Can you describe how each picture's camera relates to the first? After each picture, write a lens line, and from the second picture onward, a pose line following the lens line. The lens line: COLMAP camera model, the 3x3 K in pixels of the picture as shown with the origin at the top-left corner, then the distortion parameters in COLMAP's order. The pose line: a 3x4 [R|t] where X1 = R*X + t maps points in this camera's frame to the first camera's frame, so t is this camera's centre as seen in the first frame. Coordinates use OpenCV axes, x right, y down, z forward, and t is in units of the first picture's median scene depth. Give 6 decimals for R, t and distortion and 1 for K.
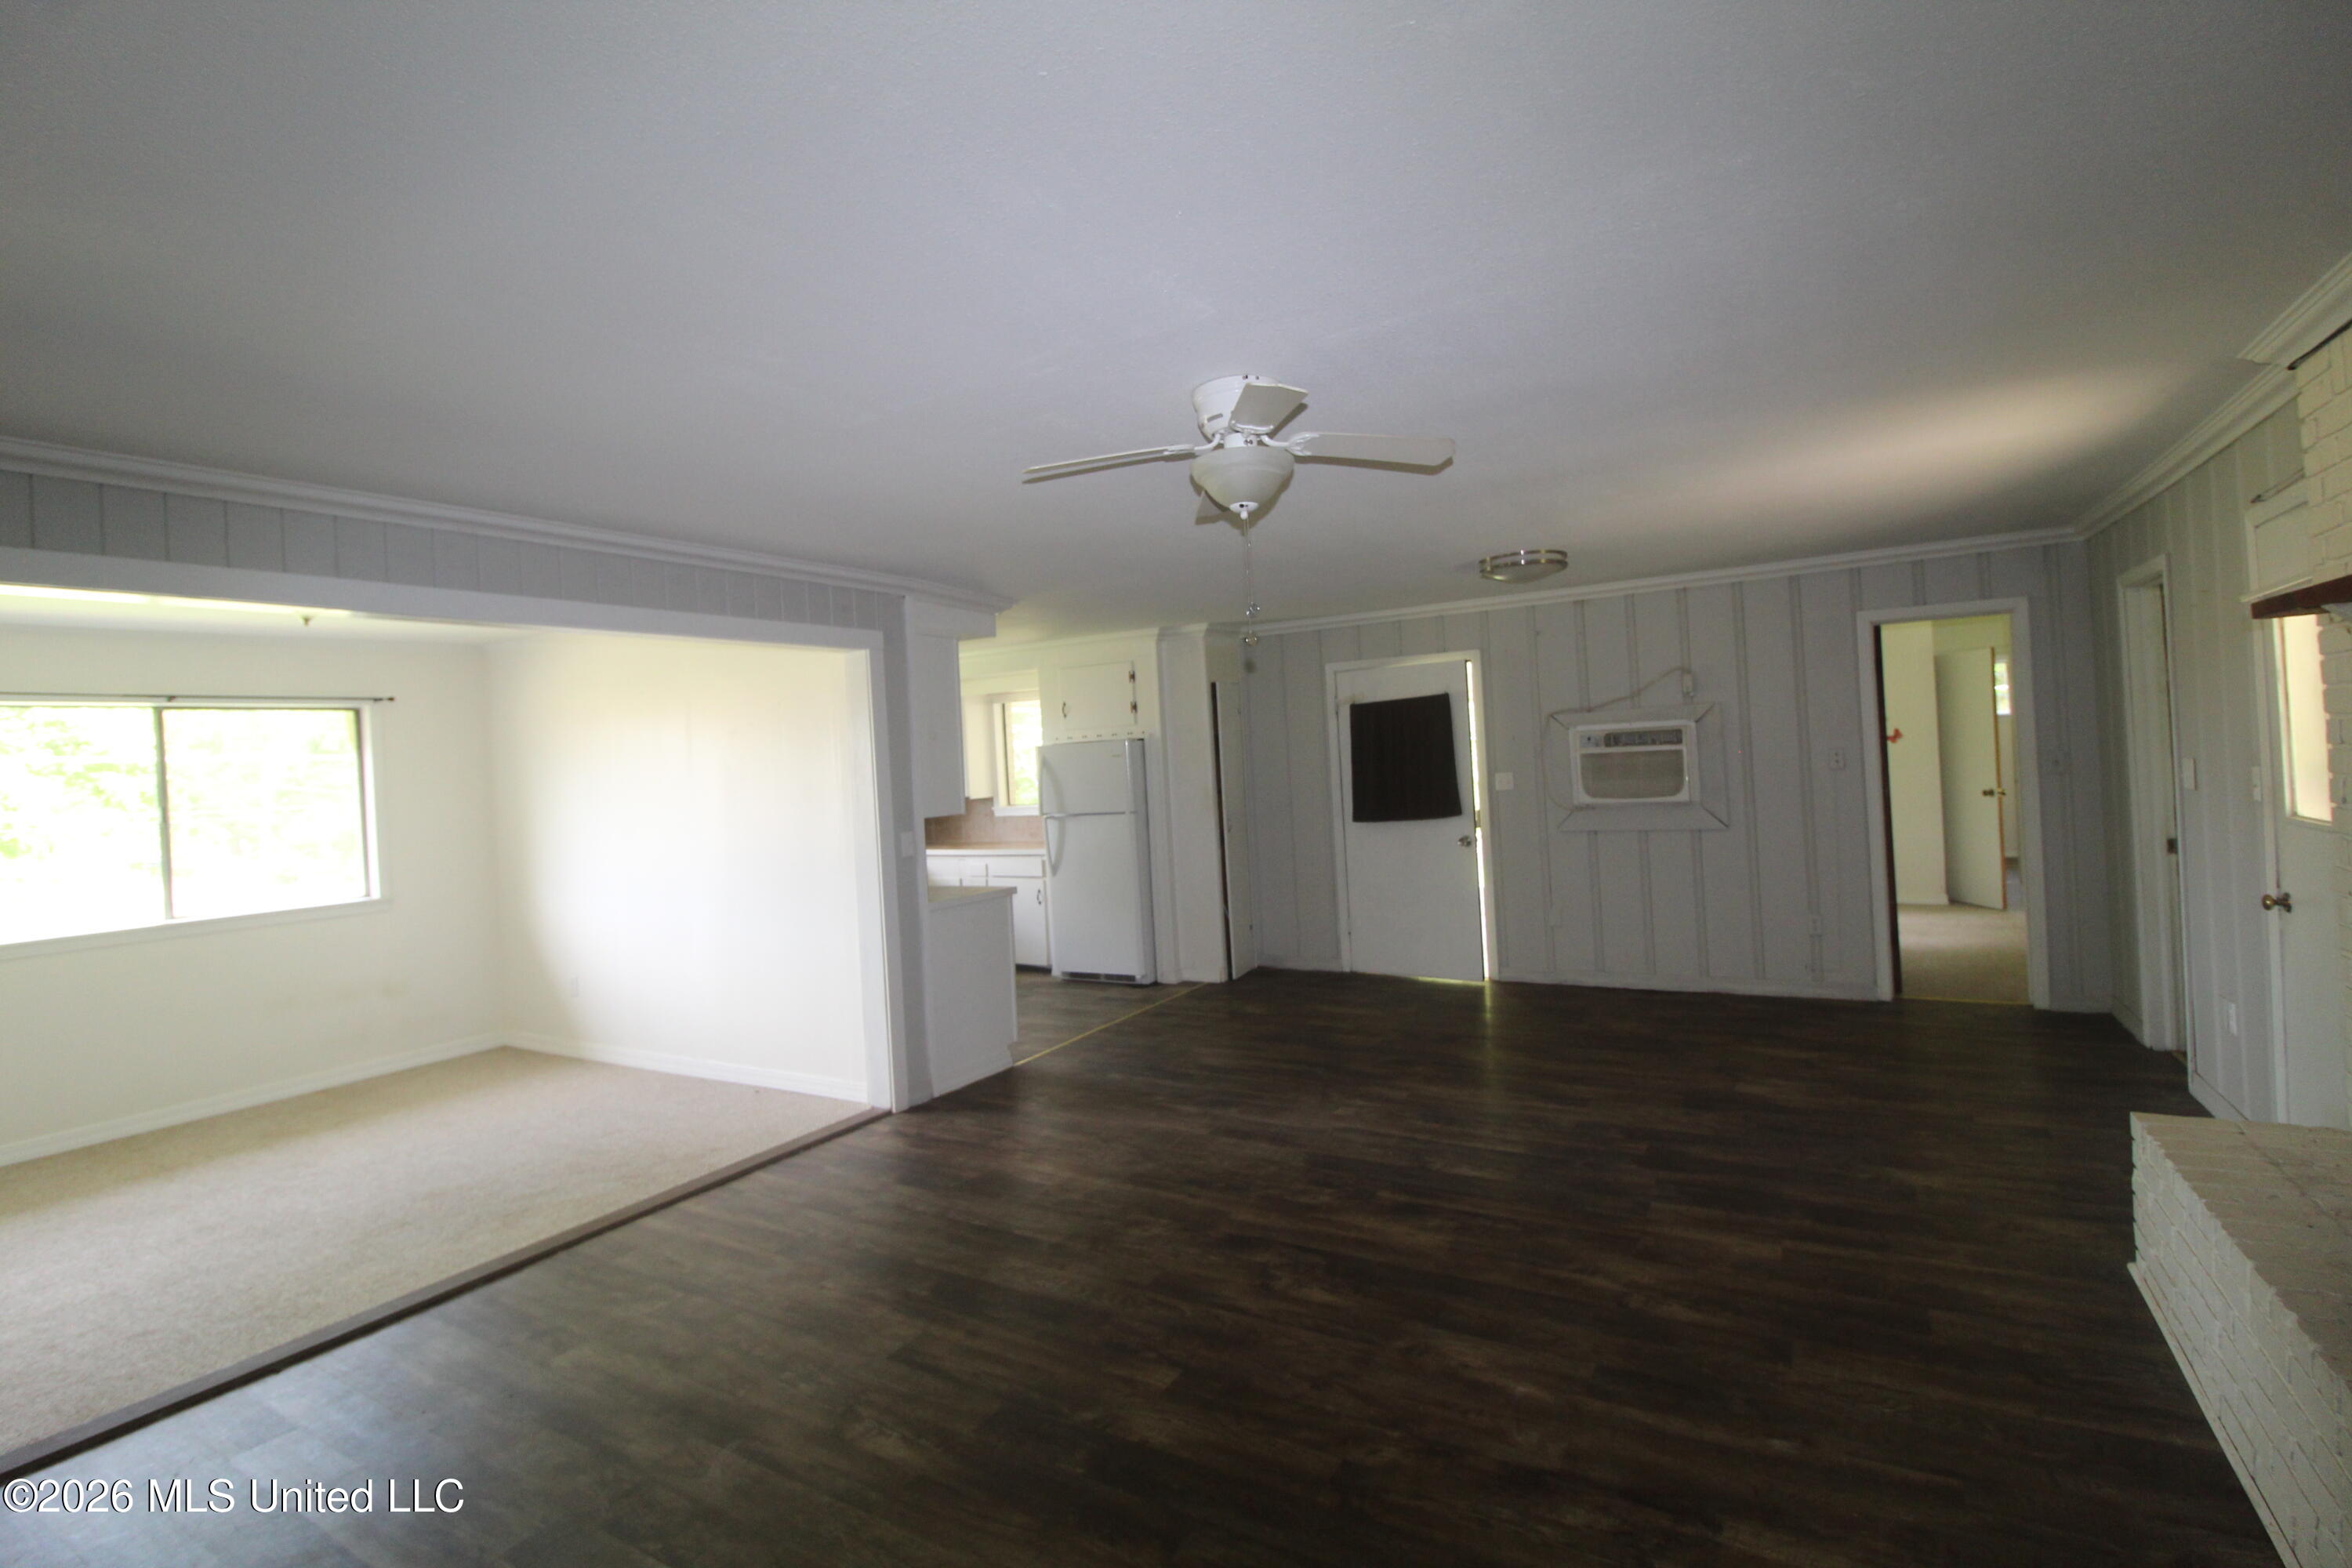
lens RADIAL K [[1100.7, 0, 1166.1], [0, 1100.7, 760.8], [0, 0, 1]] dist [-0.001509, -0.000217]
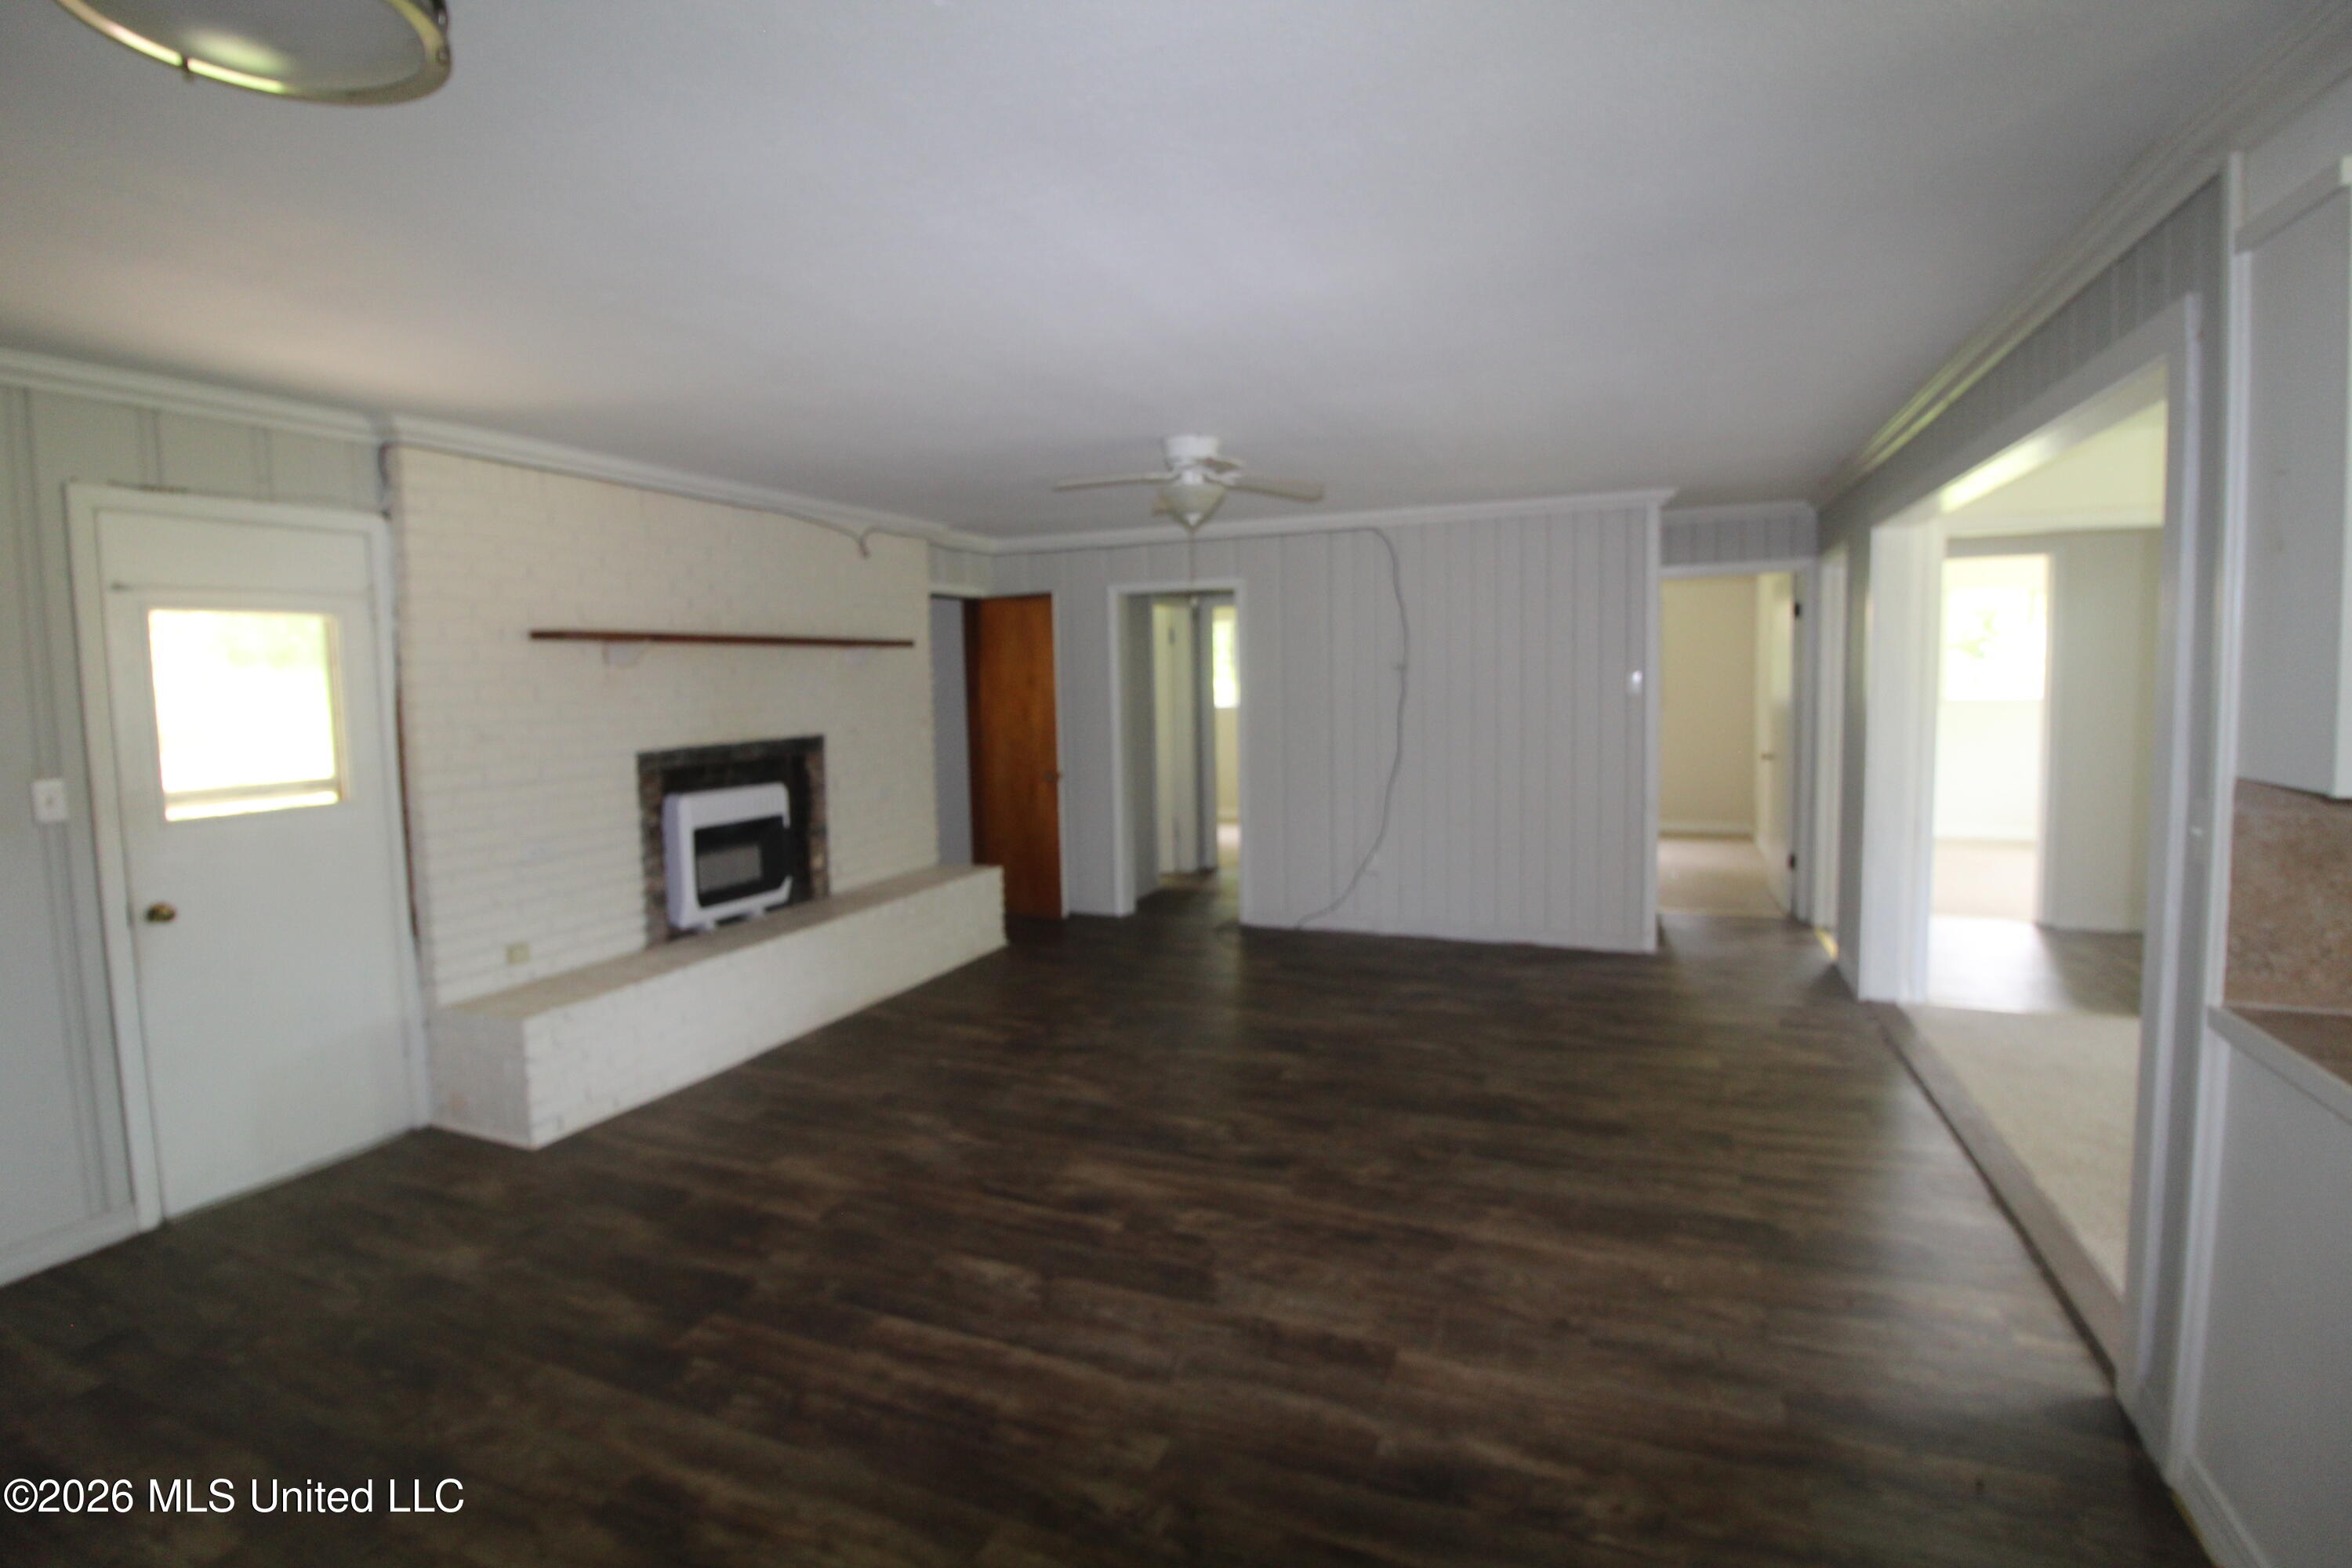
lens RADIAL K [[1100.7, 0, 1166.1], [0, 1100.7, 760.8], [0, 0, 1]] dist [-0.001509, -0.000217]
pose [[-0.988744, 0.083978, -0.123826, 0.212724], [0.074231, 0.993918, 0.081339, -0.010538], [0.129903, 0.071232, -0.988965, 1.635974]]
